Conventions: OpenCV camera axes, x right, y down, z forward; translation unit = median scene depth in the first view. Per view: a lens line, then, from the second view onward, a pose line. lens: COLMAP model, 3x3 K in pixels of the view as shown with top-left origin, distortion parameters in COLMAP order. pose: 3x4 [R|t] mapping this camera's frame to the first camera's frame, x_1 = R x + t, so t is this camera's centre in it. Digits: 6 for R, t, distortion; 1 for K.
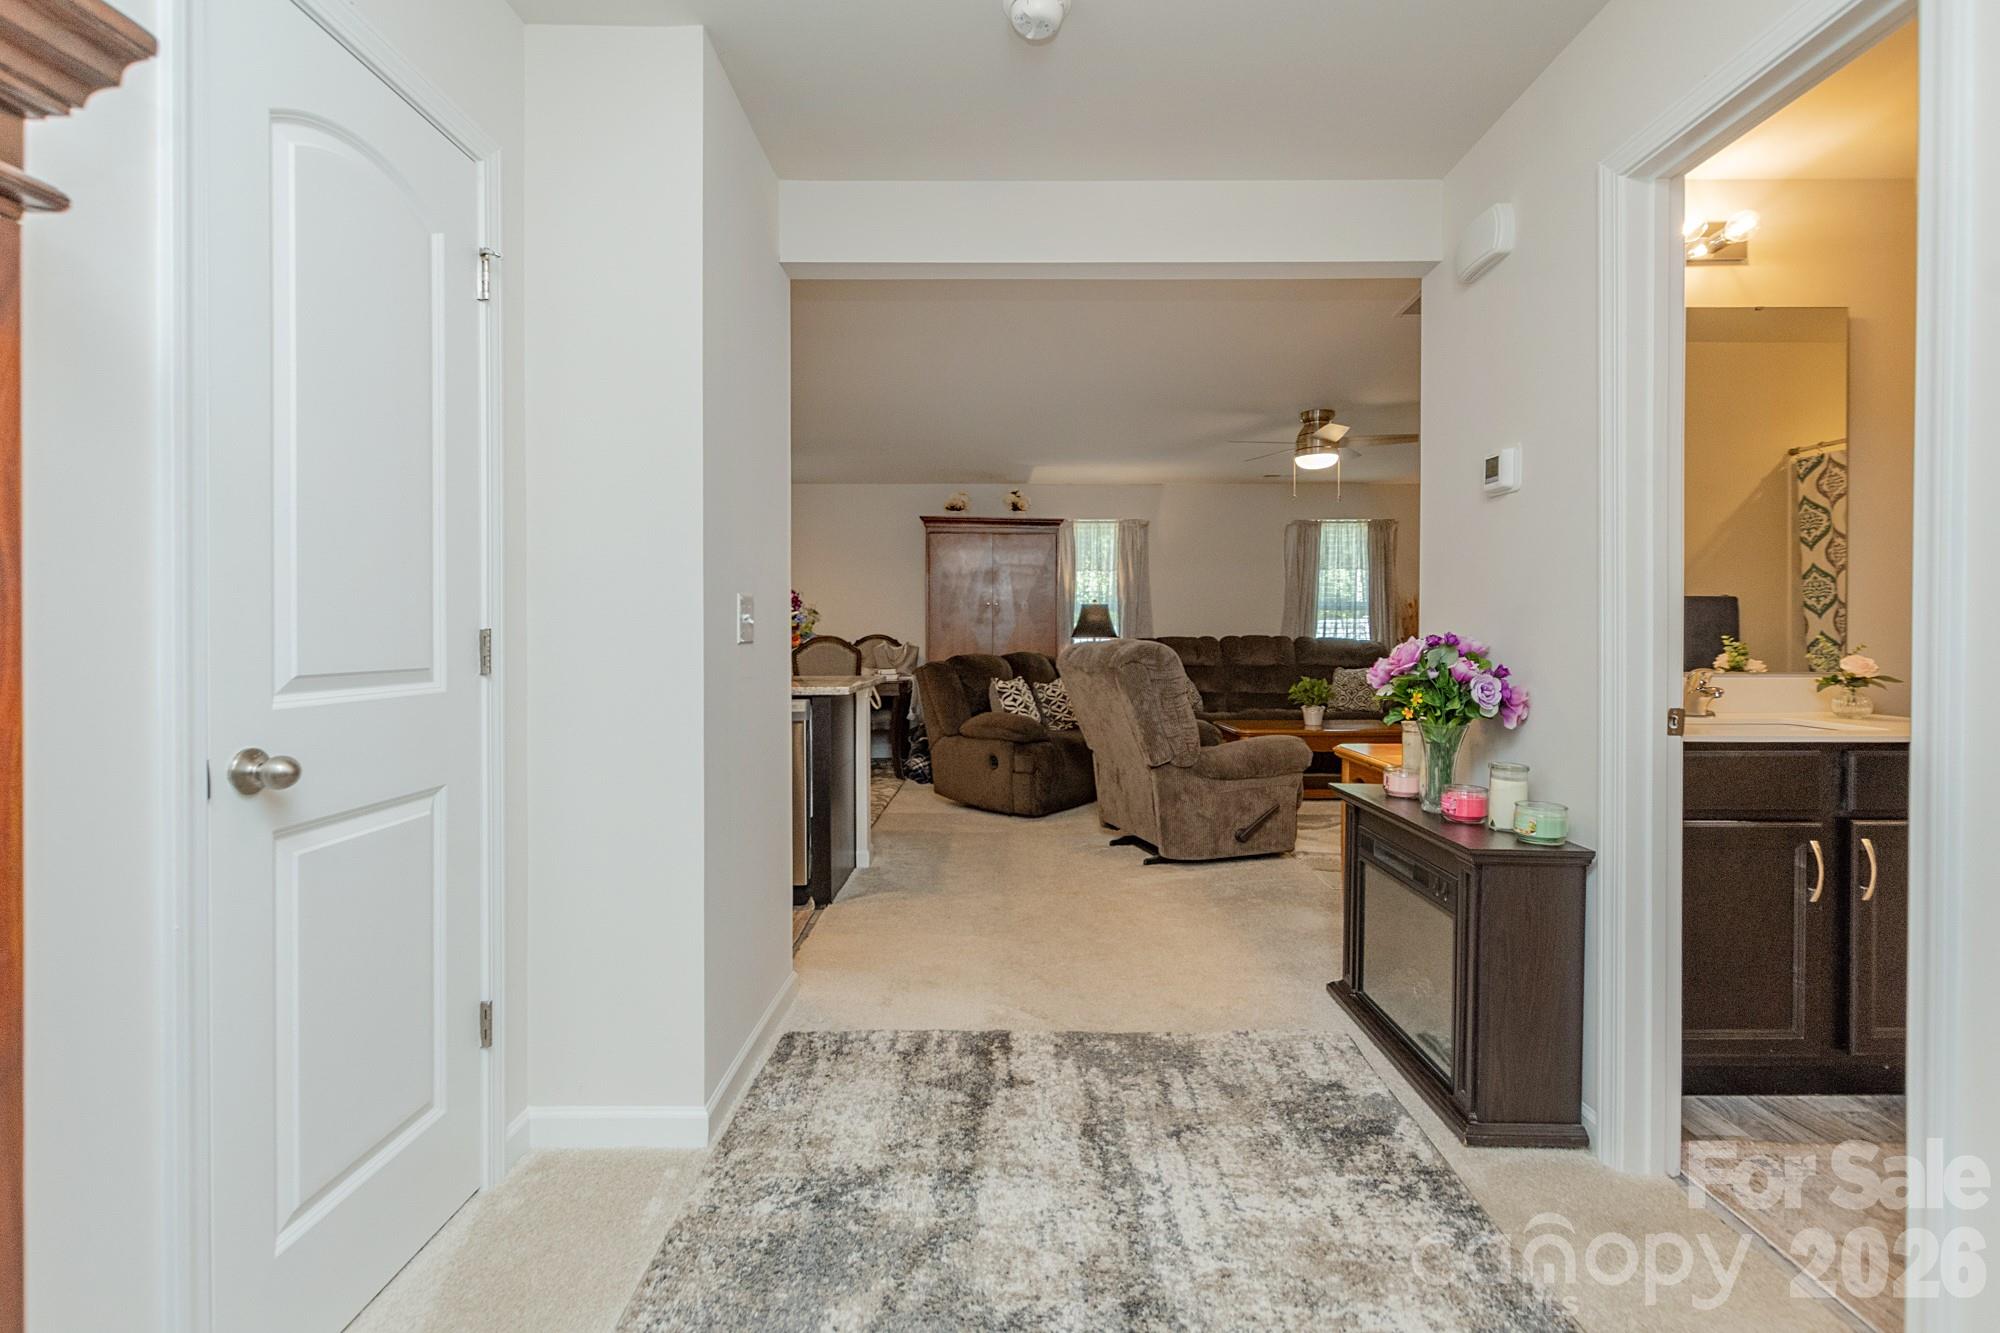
lens RADIAL K [[897.2, 0, 1019.8], [0, 897.2, 651.4], [0, 0, 1]] dist [0.000731, -0.000255]
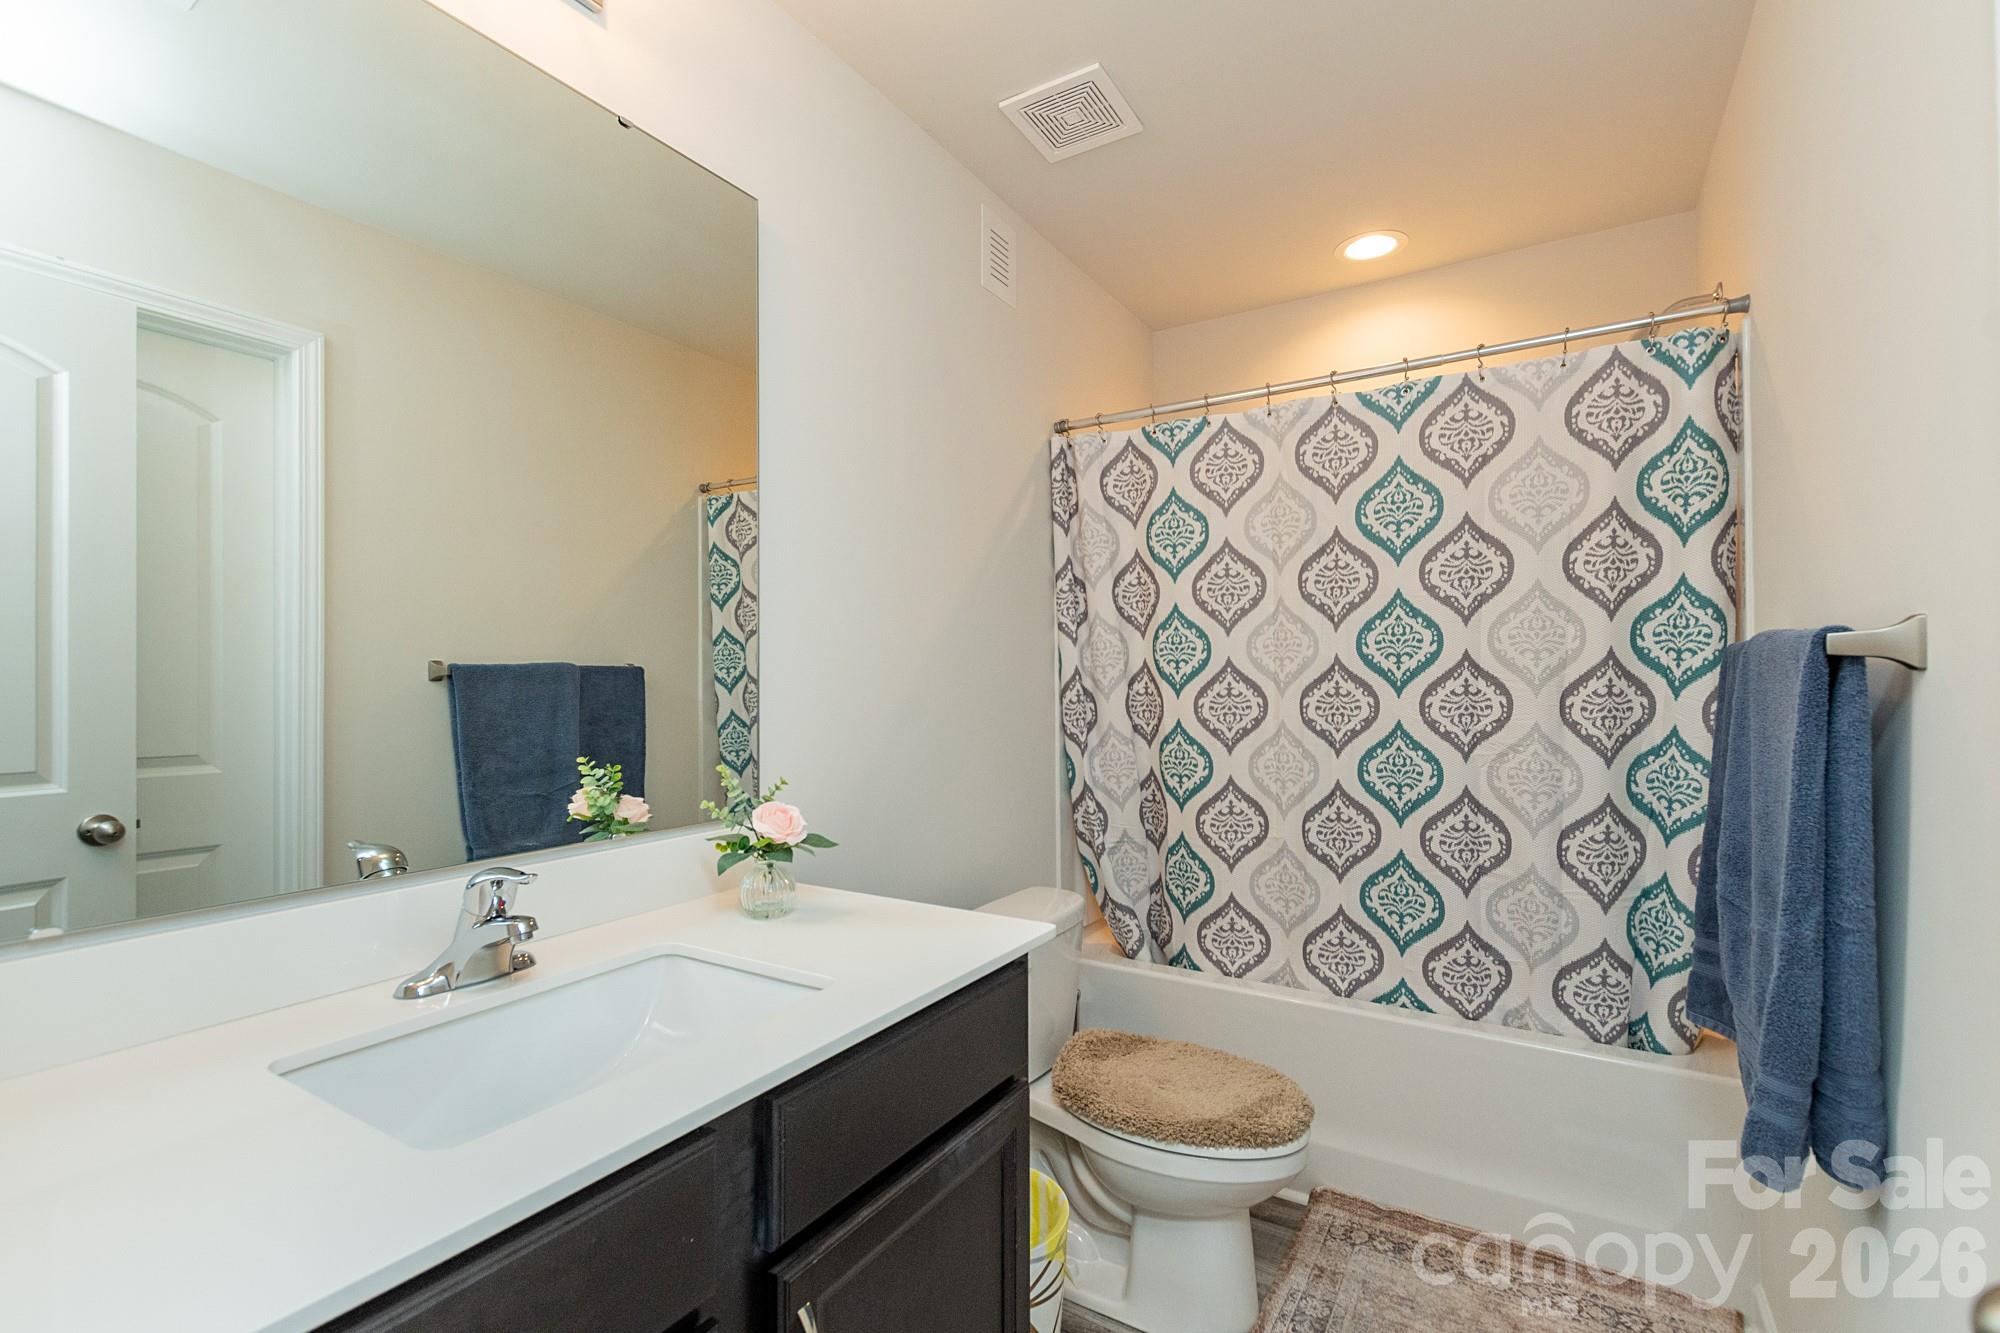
lens RADIAL K [[897.2, 0, 1007.5], [0, 897.2, 676.7], [0, 0, 1]] dist [0.000731, -0.000255]
pose [[0.521559, 0.009431, 0.853163, 0.328876], [0.009285, 0.999817, -0.016729, -0.037489], [-0.853164, 0.016646, 0.521376, 0.361491]]
